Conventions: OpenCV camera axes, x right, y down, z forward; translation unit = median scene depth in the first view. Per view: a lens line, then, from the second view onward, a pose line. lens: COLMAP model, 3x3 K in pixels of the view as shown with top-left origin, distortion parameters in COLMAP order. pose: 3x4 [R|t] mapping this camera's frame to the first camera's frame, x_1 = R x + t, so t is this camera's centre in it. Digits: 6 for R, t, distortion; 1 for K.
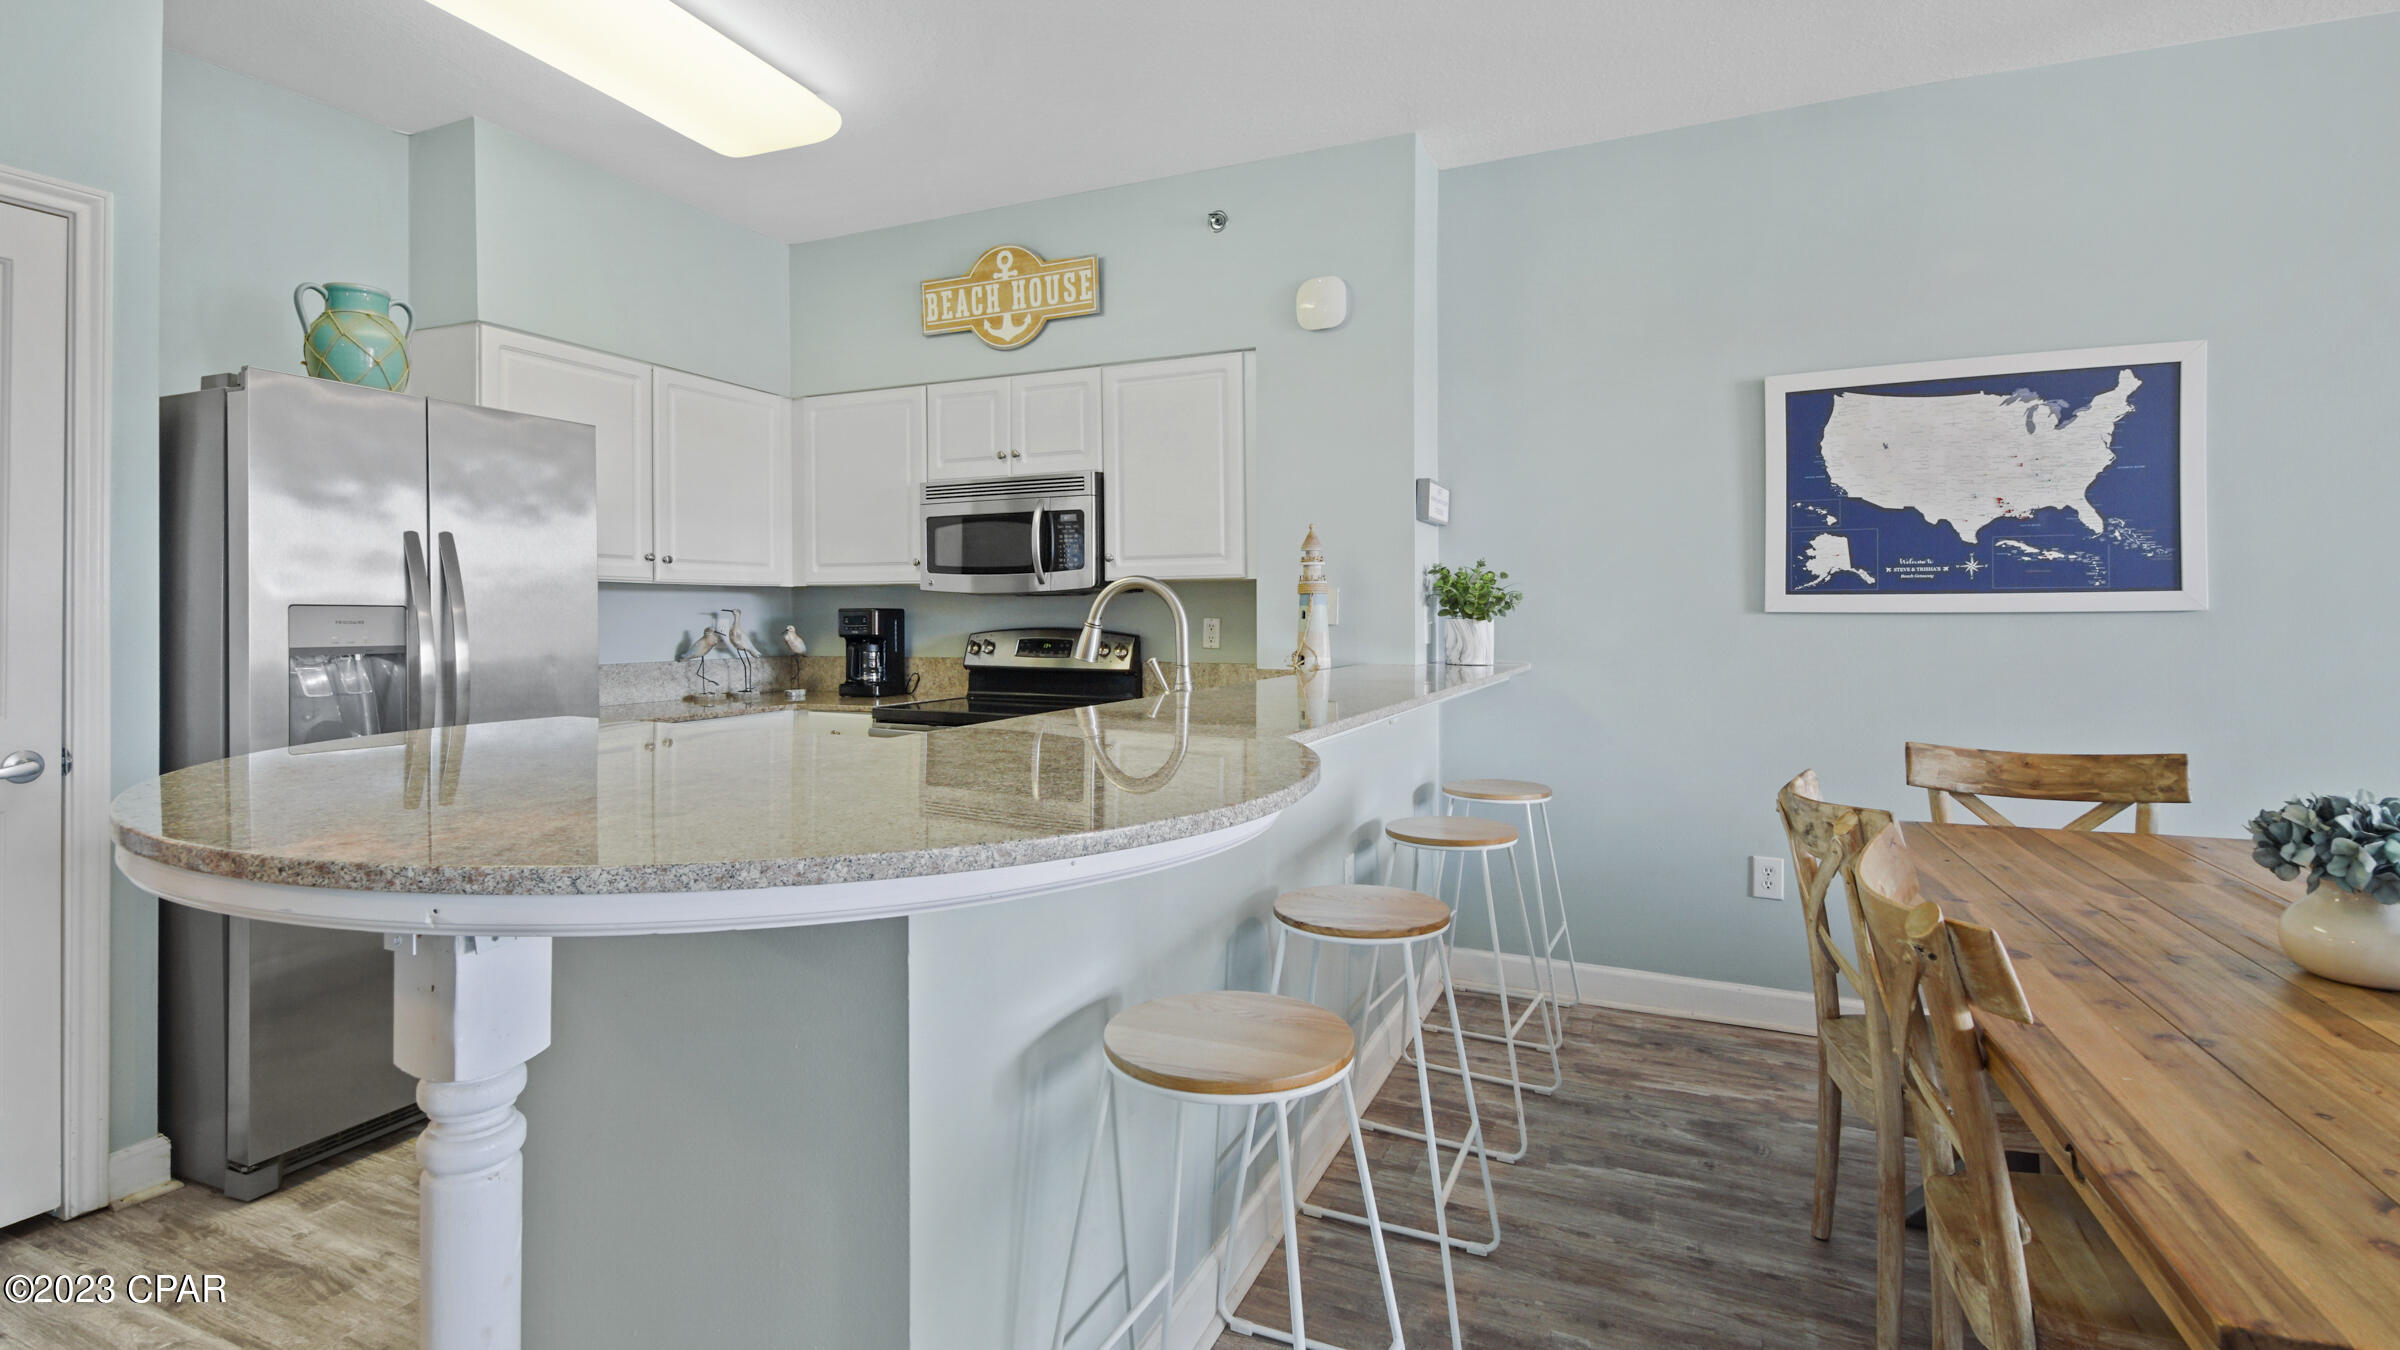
lens RADIAL K [[1108.1, 0, 1148.0], [0, 1108.1, 625.3], [0, 0, 1]] dist [0.001675, 0.000167]
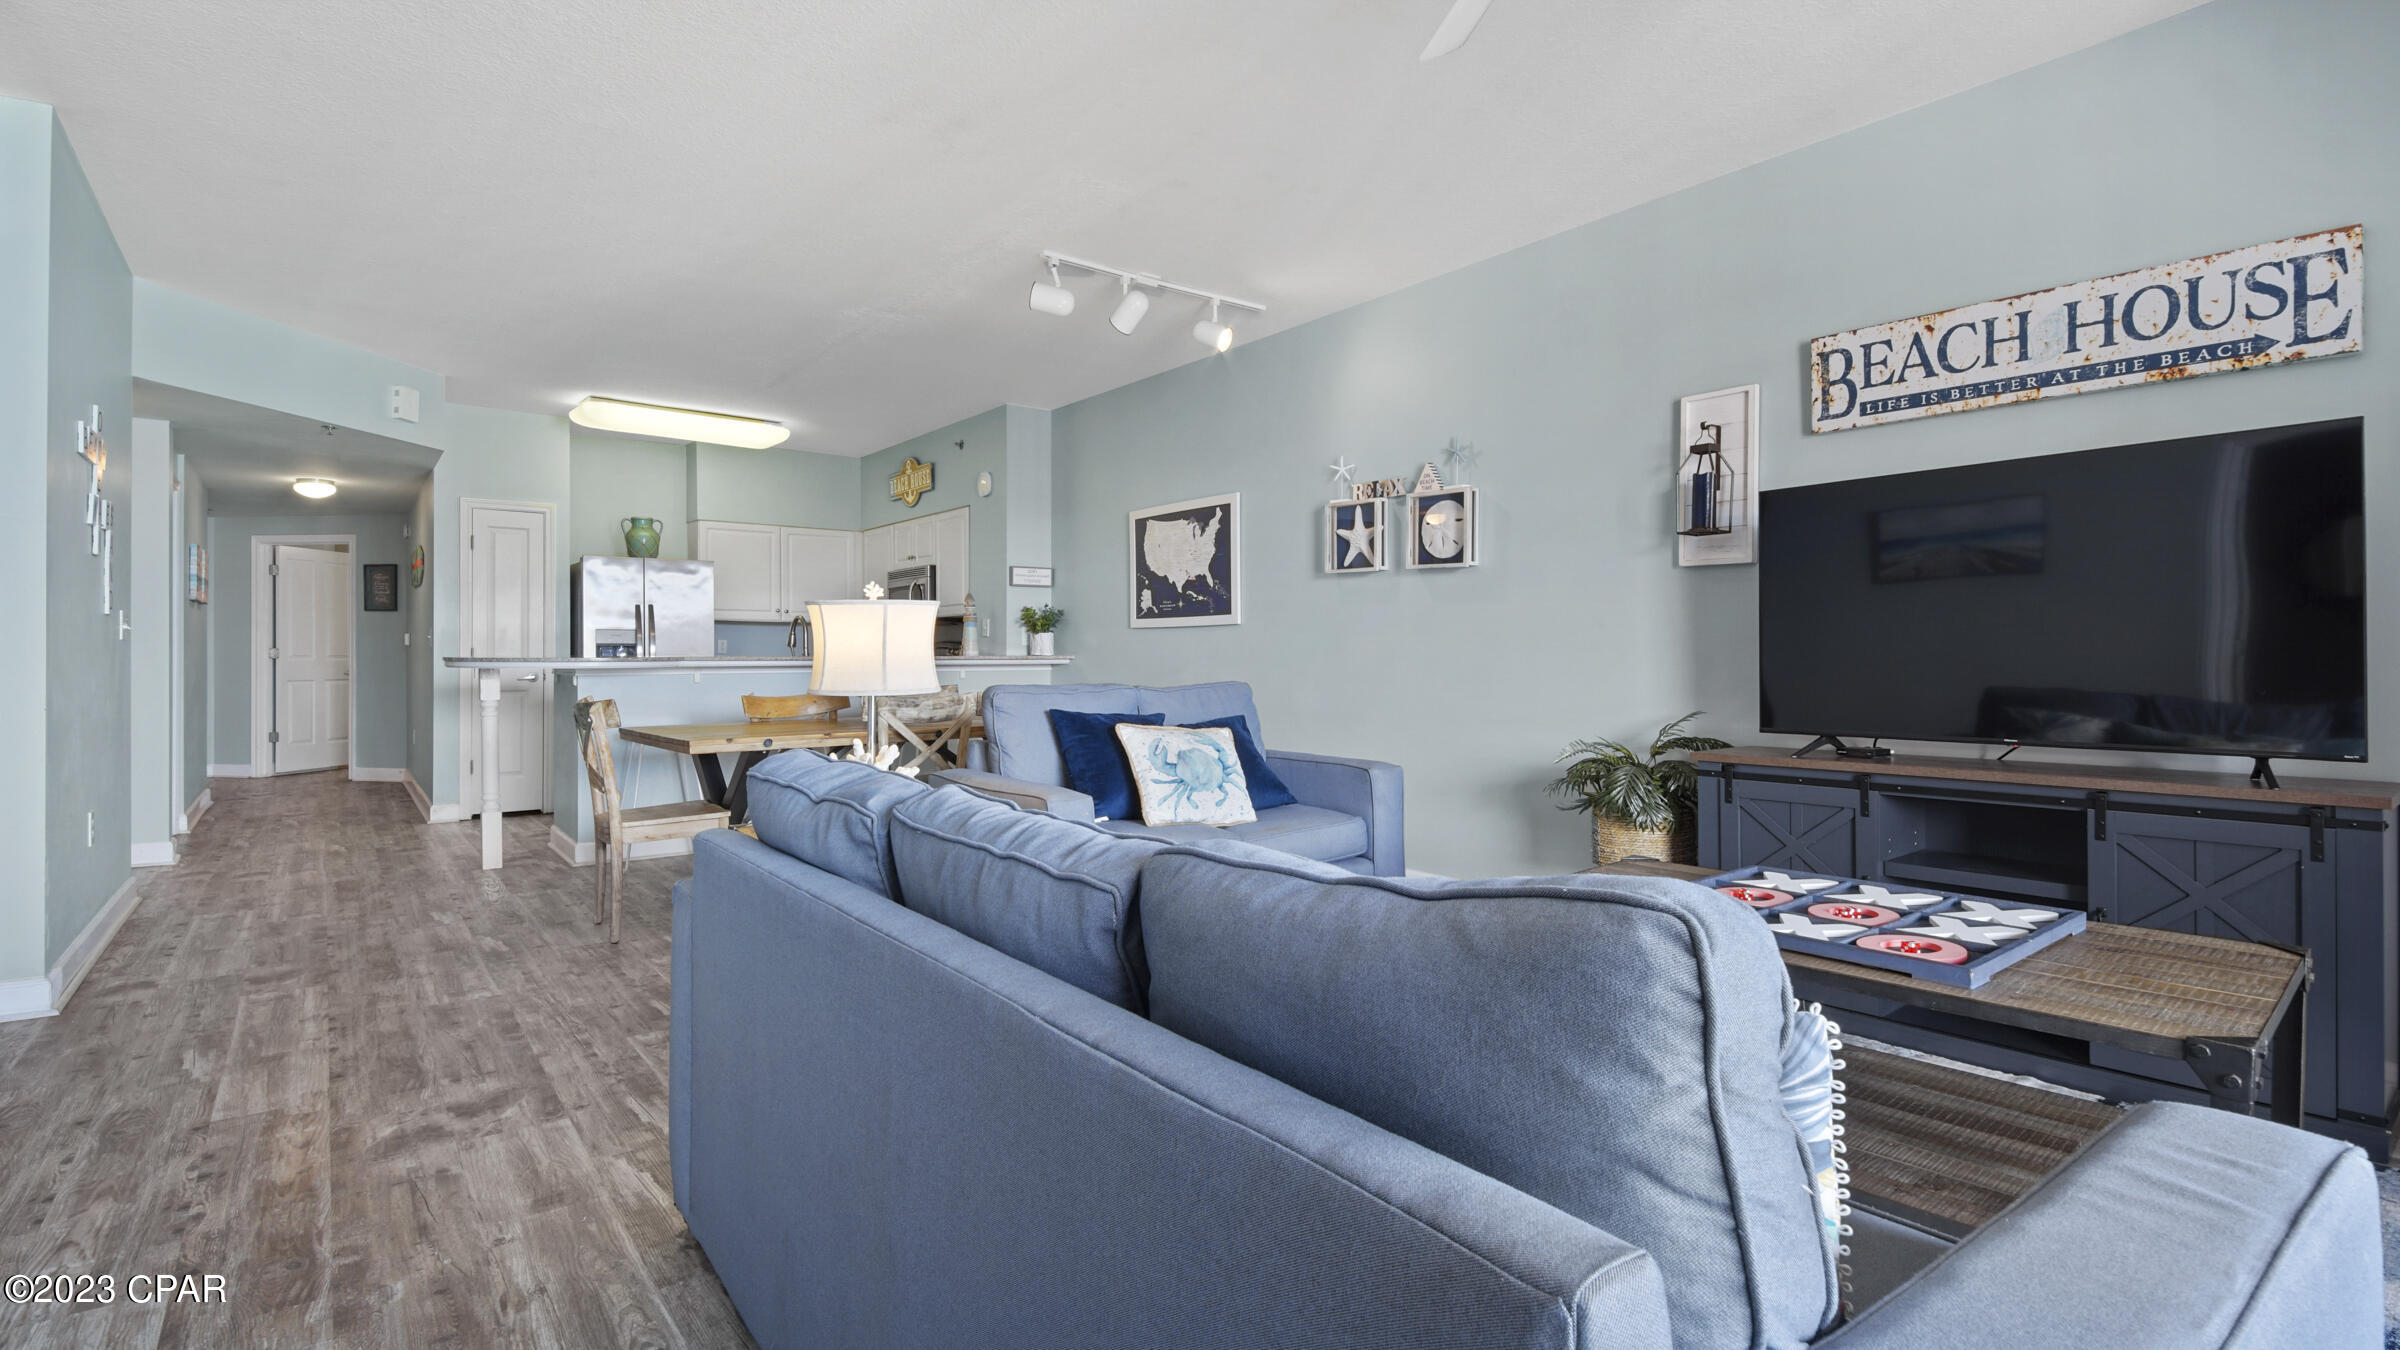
lens RADIAL K [[1103.6, 0, 1193.1], [0, 1103.6, 646.4], [0, 0, 1]] dist [0.001115, -0.000116]
pose [[0.889445, -0.003317, -0.457031, 1.672709], [-0.001429, 0.999949, -0.010037, 0.044250], [0.457041, 0.009580, 0.889394, -0.782421]]
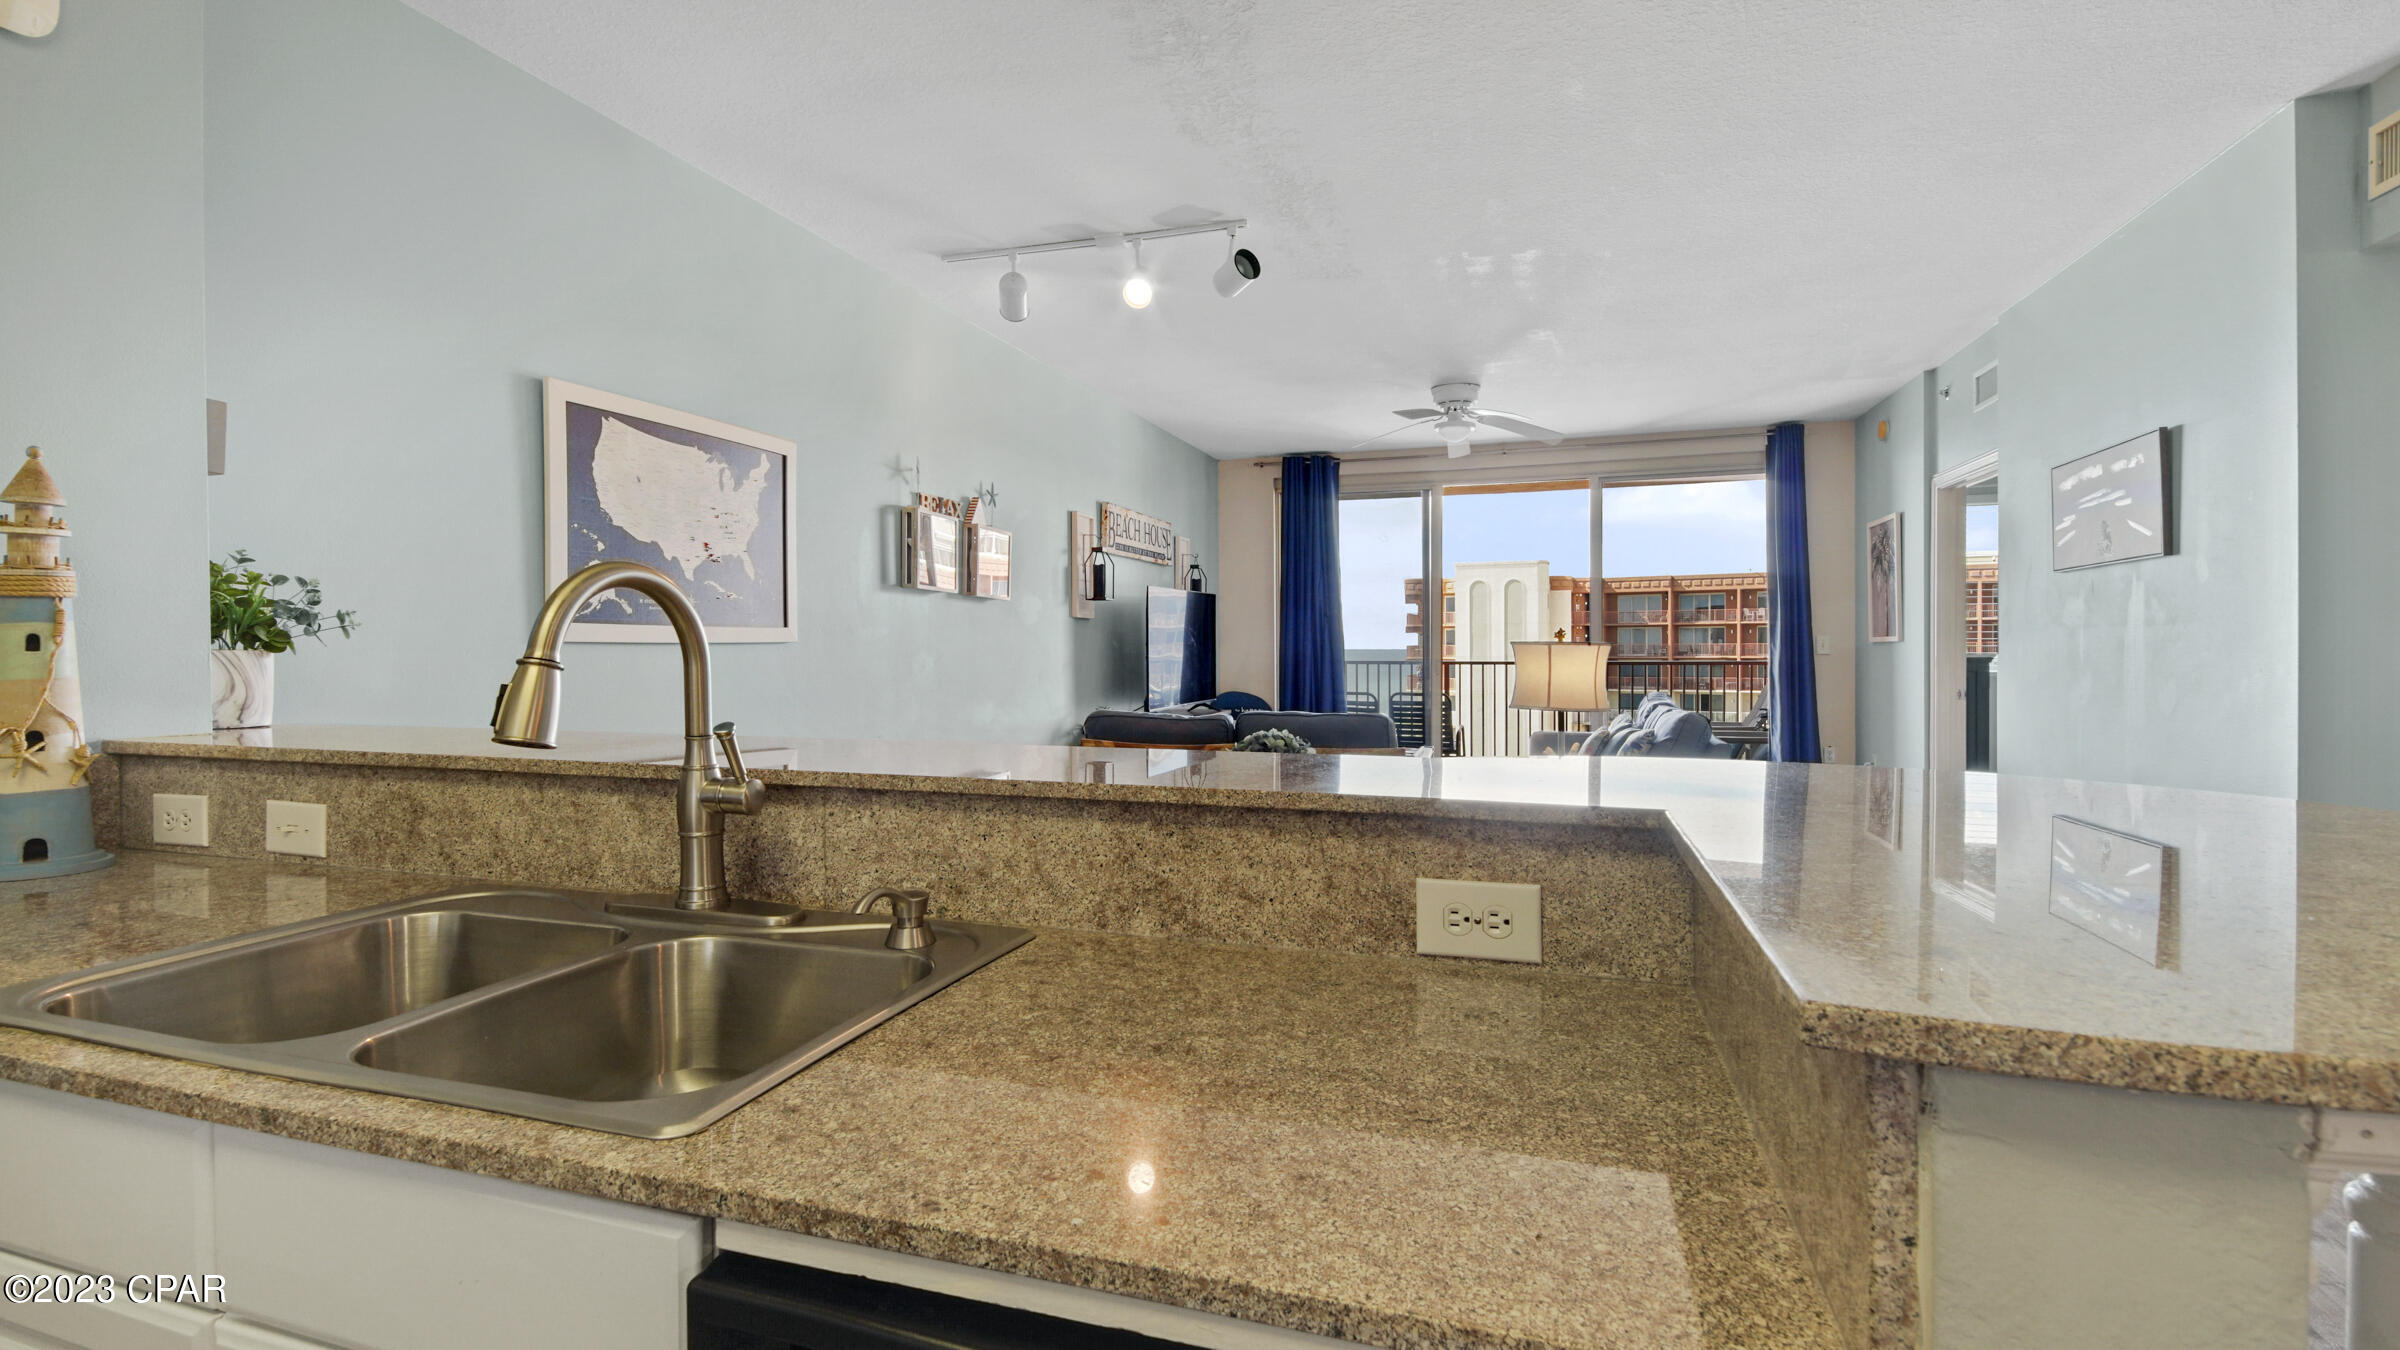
lens RADIAL K [[1103.6, 0, 1193.1], [0, 1103.6, 646.4], [0, 0, 1]] dist [0.001115, -0.000116]
pose [[-0.120935, 0.002968, 0.992656, -0.408732], [0.006307, 0.999978, -0.002221, -0.003032], [-0.992640, 0.005992, -0.120951, 0.630076]]
